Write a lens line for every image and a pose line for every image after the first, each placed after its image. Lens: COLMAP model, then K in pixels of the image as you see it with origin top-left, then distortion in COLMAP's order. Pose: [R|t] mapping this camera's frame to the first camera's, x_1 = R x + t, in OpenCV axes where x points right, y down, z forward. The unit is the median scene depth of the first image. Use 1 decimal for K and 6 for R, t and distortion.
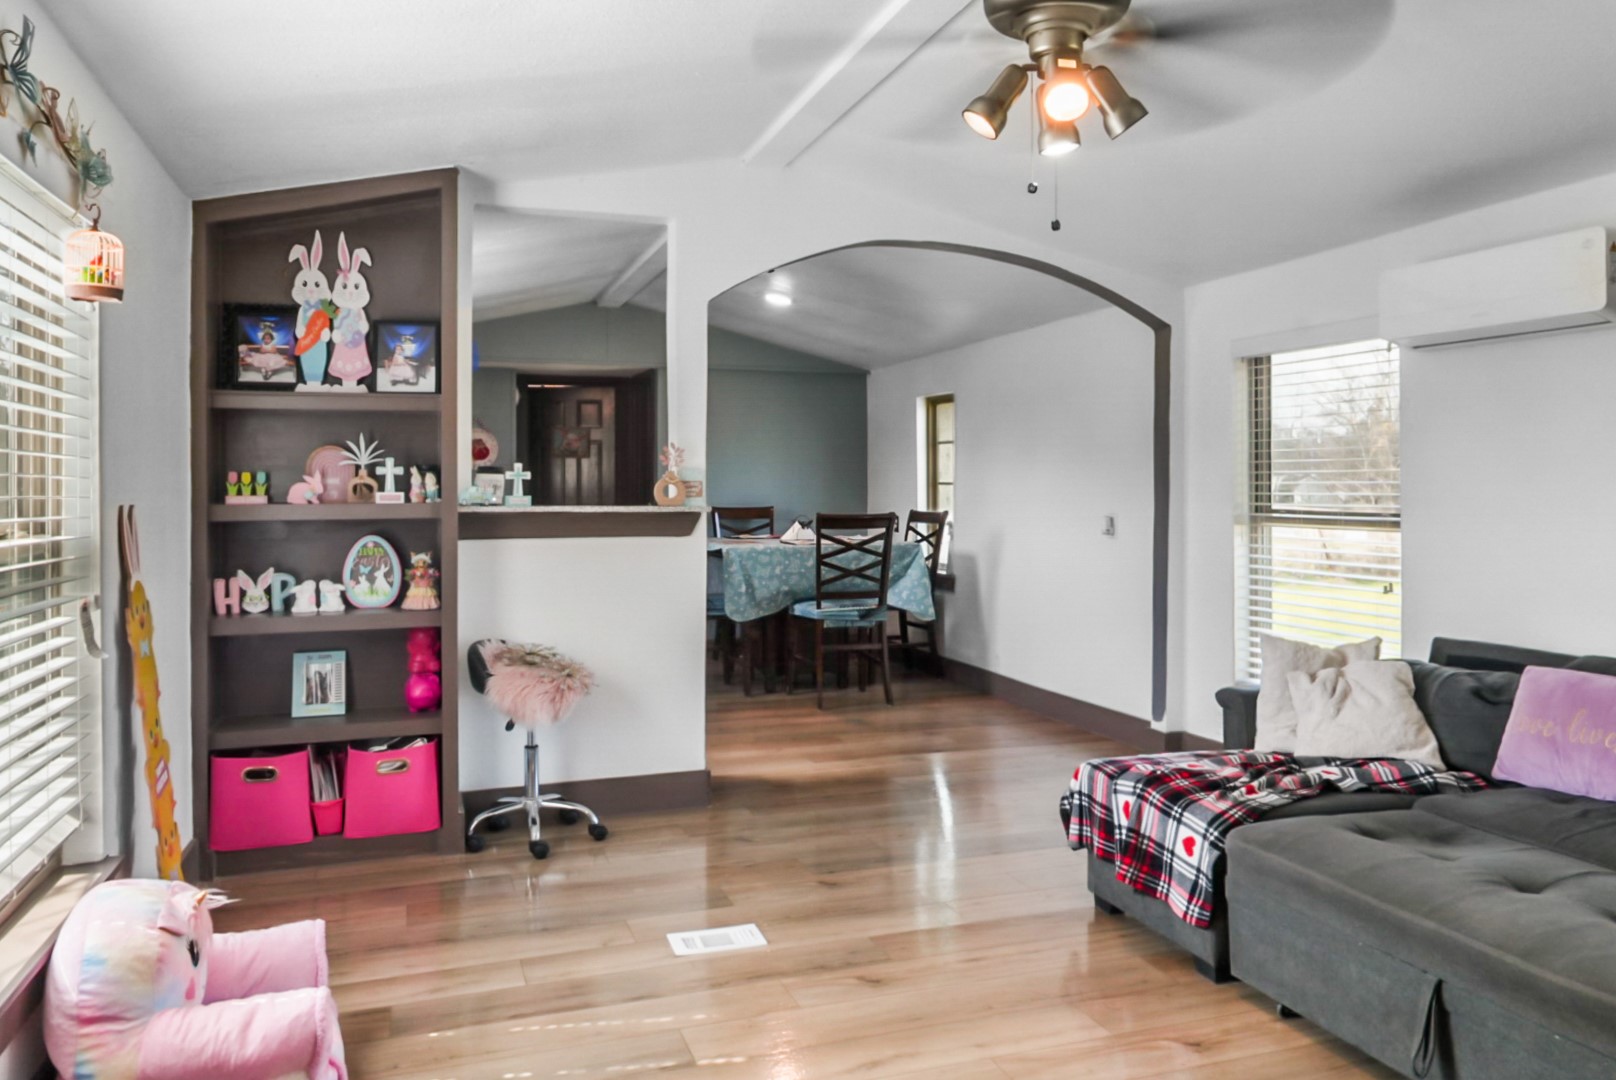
lens RADIAL K [[1165.6, 0, 808.3], [0, 1165.6, 492.2], [0, 0, 1]] dist [0.001854, -0.000728]
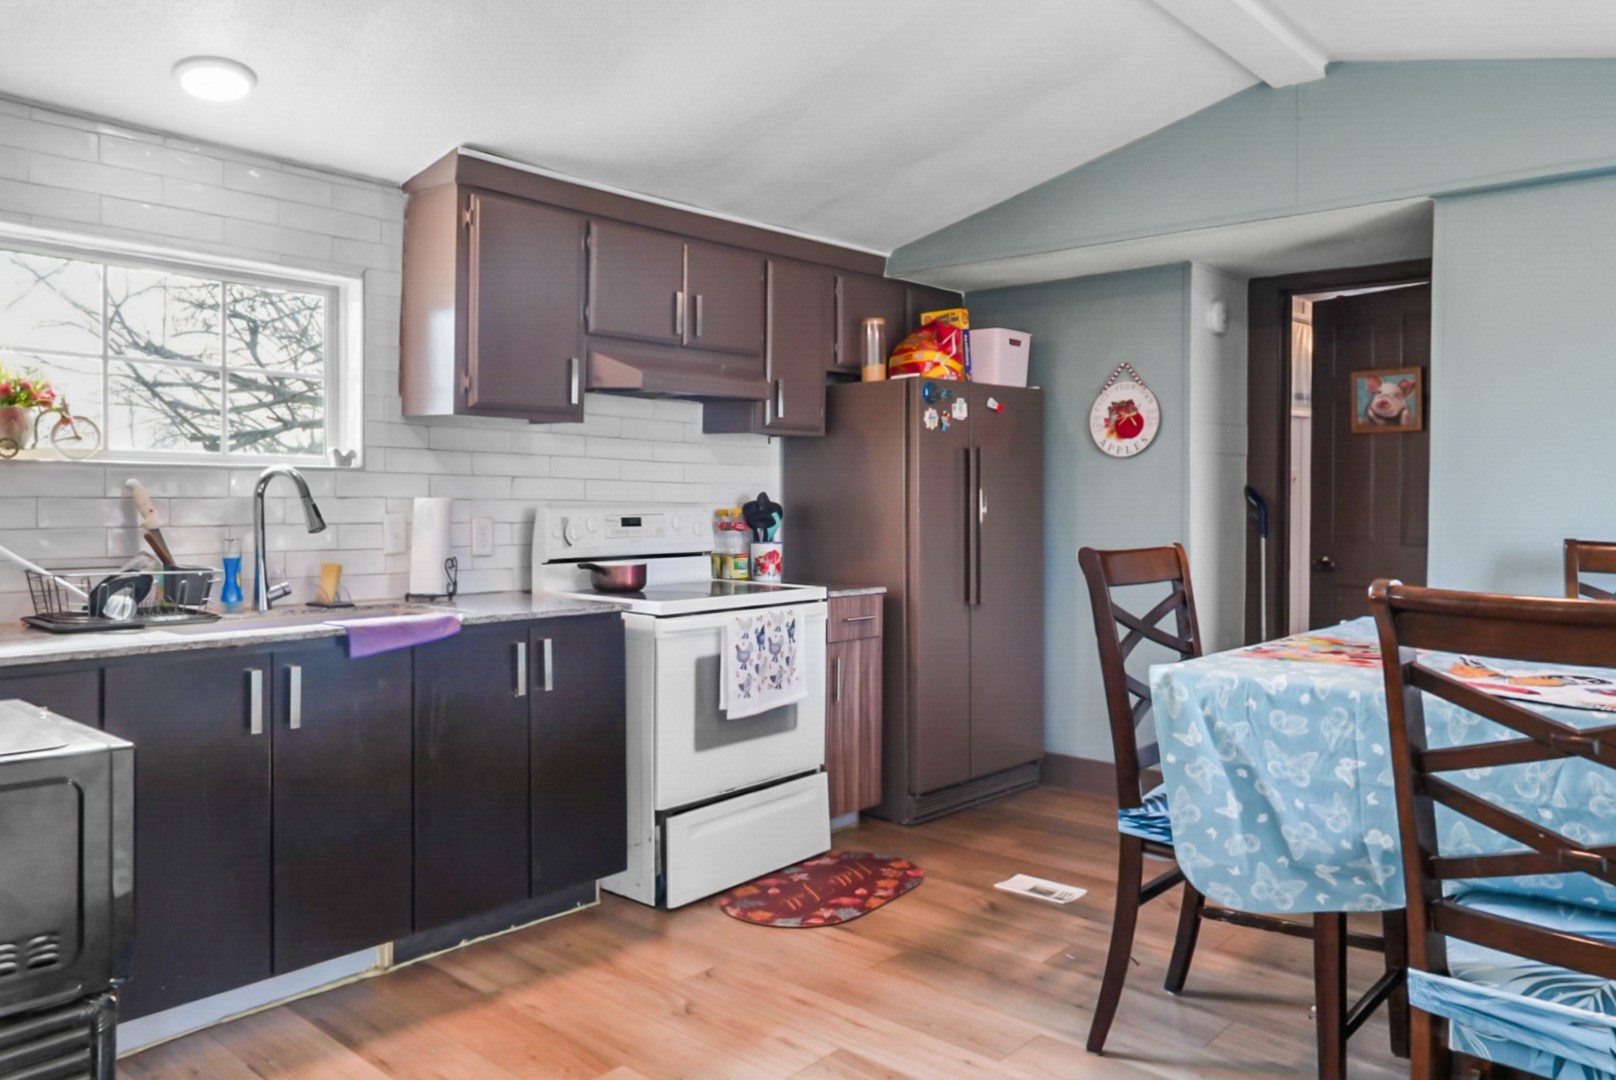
lens RADIAL K [[1165.6, 0, 808.3], [0, 1165.6, 492.2], [0, 0, 1]] dist [0.001854, -0.000728]
pose [[0.490393, 0.007600, -0.871468, 0.159335], [-0.014570, 0.999894, 0.000521, 0.000198], [0.871379, 0.012442, 0.490452, 0.751357]]
